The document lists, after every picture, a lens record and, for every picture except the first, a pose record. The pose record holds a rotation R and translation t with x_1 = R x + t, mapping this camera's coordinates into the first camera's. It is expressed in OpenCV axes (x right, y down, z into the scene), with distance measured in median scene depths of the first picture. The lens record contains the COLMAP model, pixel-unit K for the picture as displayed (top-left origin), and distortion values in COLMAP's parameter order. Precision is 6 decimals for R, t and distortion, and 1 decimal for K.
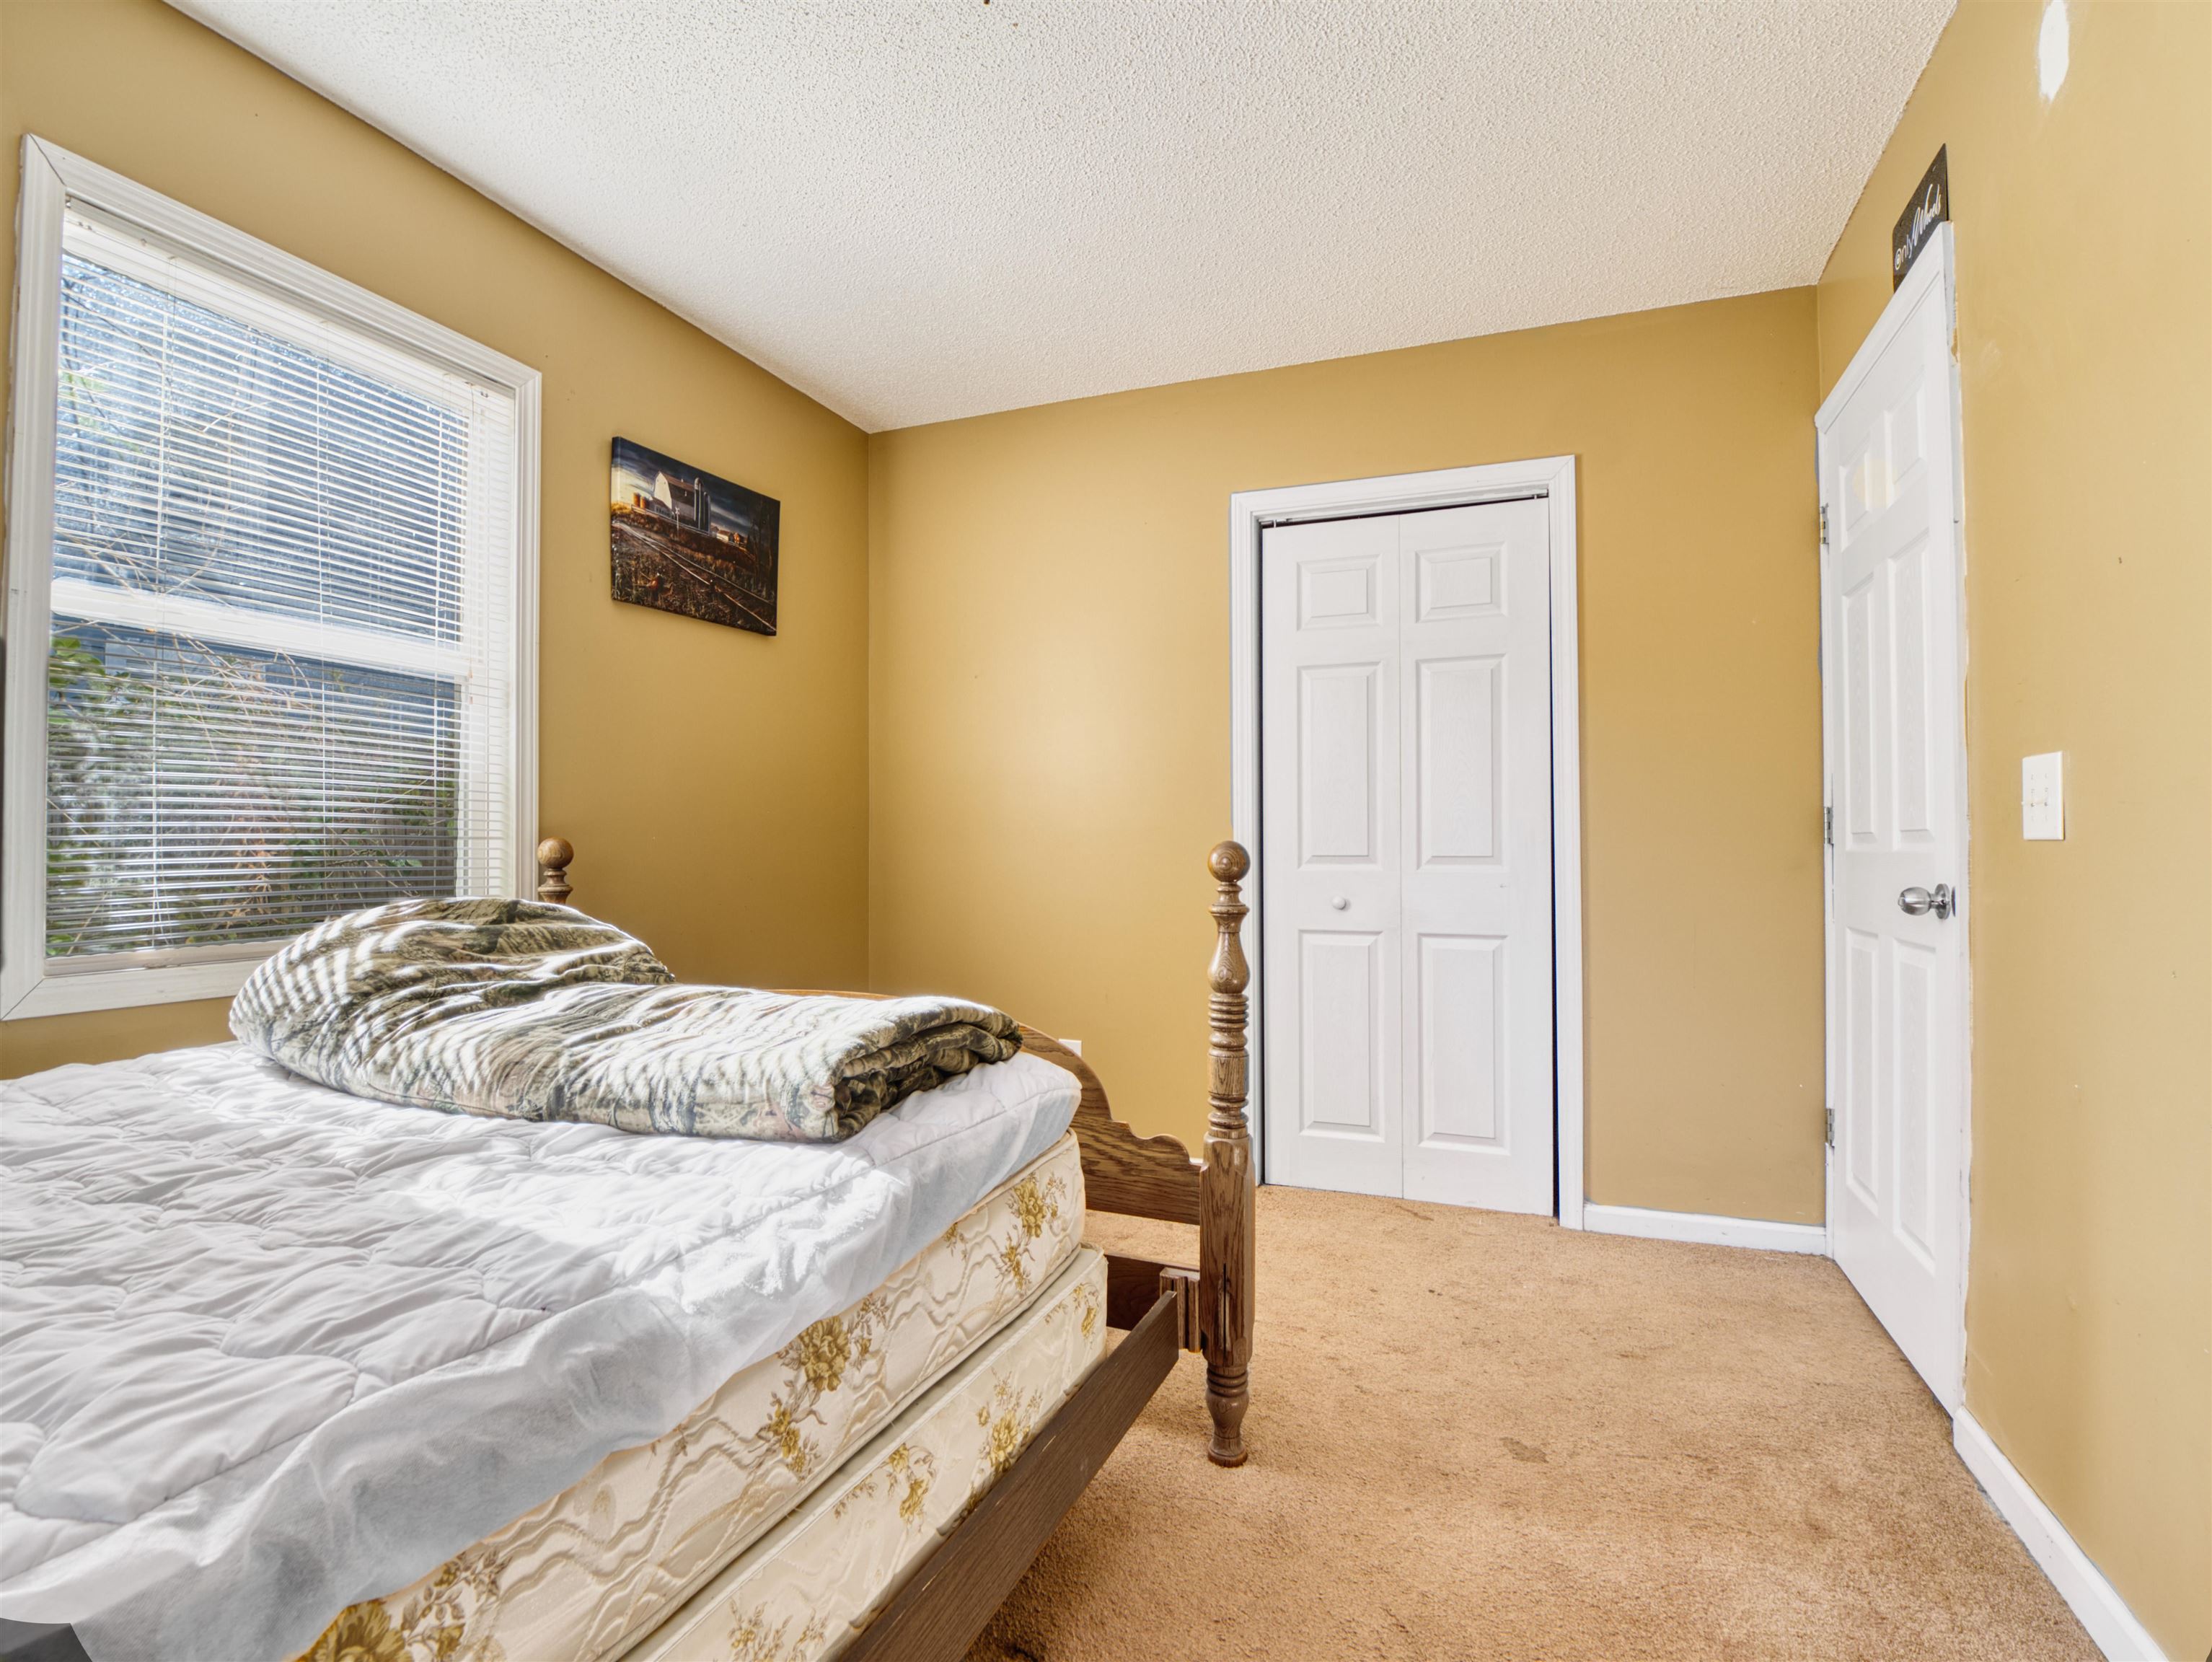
lens RADIAL K [[1068.9, 0, 1106.0], [0, 1068.9, 831.0], [0, 0, 1]] dist [0.011766, -0.021237]
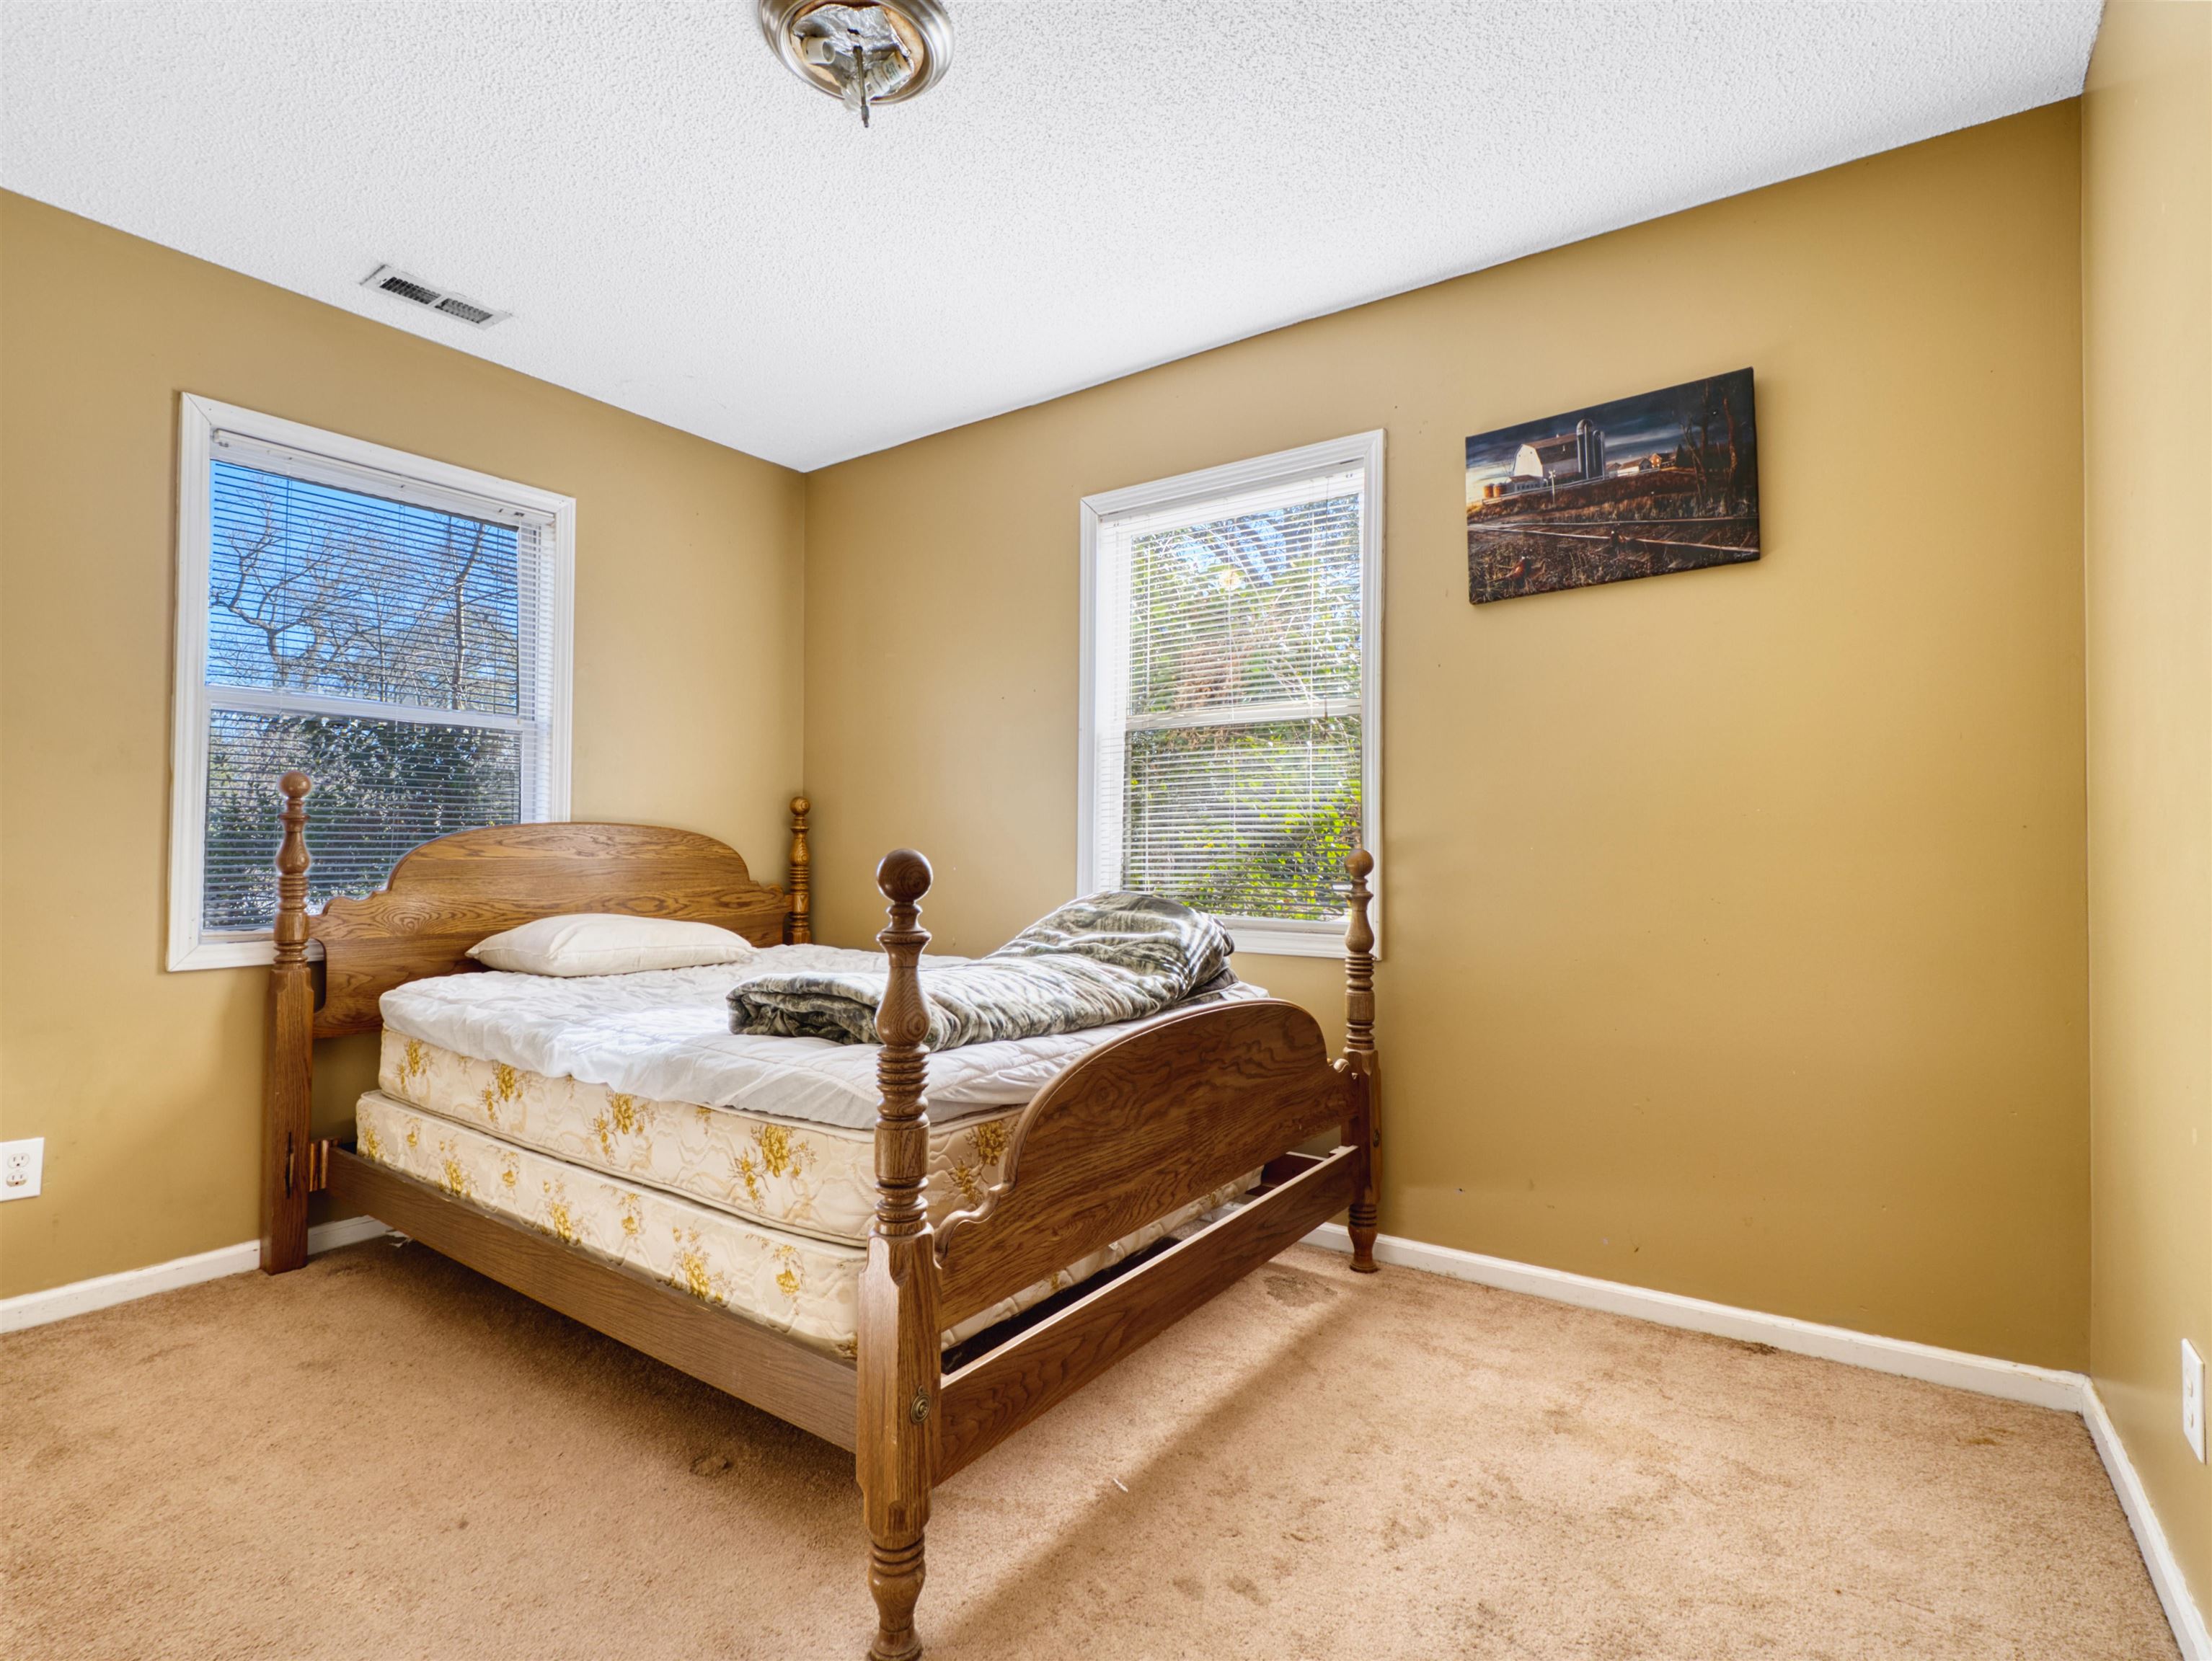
lens RADIAL K [[1068.8, 0, 1106.0], [0, 1068.8, 830.5], [0, 0, 1]] dist [0.011766, -0.021237]
pose [[-0.235841, -0.024006, -0.971495, 0.541726], [0.004283, 0.999659, -0.025742, 0.012107], [0.971782, -0.010232, -0.235658, 0.877579]]
